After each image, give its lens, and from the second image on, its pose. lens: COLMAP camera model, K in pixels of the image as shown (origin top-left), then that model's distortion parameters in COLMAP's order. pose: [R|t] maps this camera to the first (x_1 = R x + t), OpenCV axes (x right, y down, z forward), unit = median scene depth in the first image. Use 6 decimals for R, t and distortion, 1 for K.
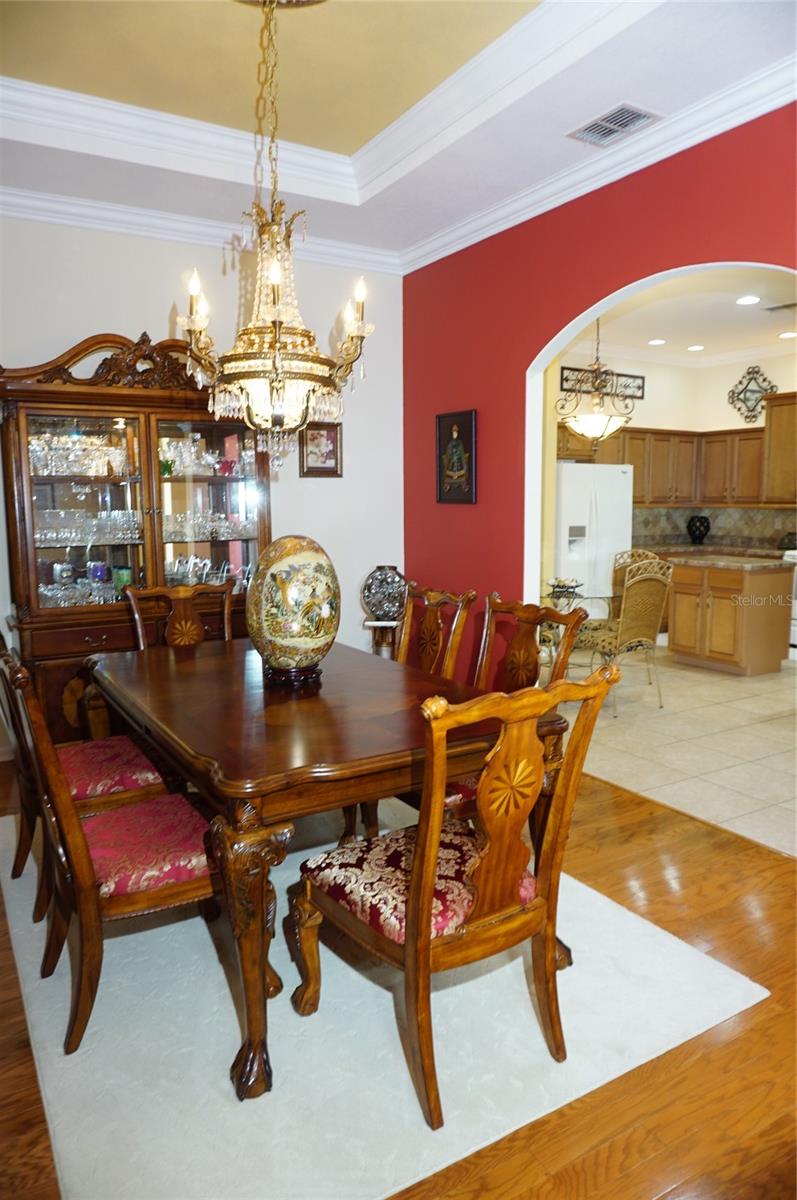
lens RADIAL K [[800.4, 0, 398.5], [0, 800.4, 600.0], [0, 0, 1]] dist [-0.052642, 0.056460]
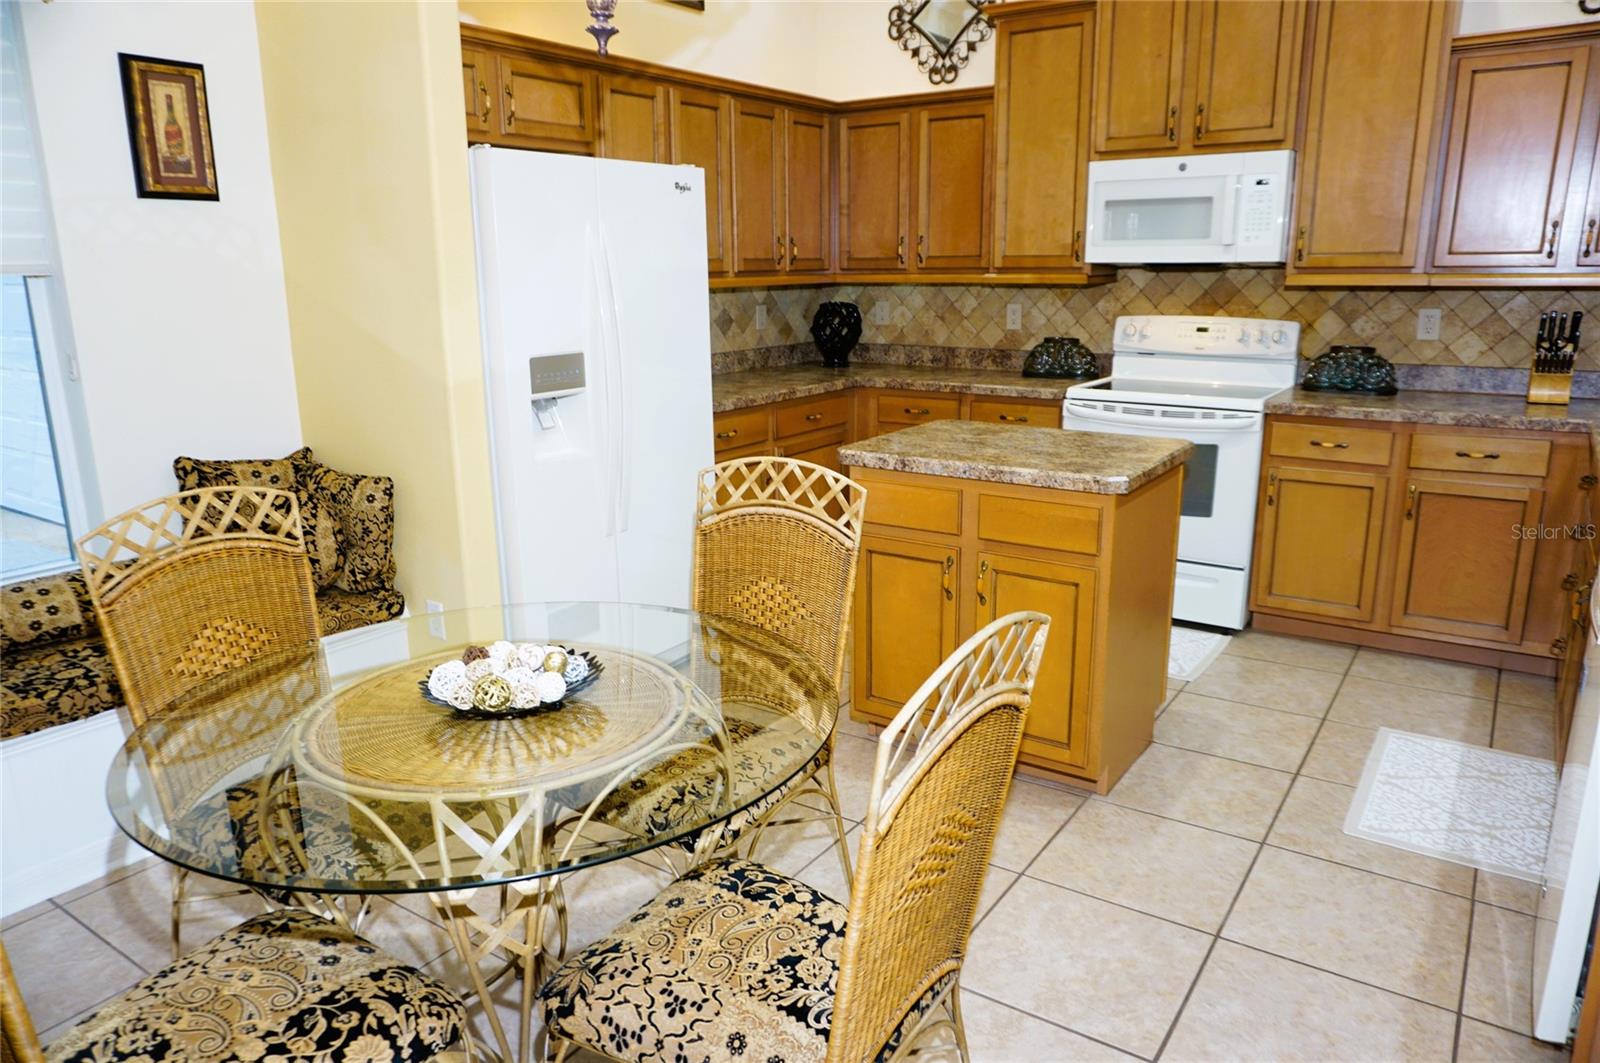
lens RADIAL K [[1073.3, 0, 801.3], [0, 1073.3, 509.2], [0, 0, 1]] dist [-0.049473, 0.048103]
pose [[0.908740, -0.100639, 0.405048, 0.177325], [0.060465, 0.992000, 0.110819, -0.096326], [-0.412960, -0.076214, 0.907555, 0.752406]]
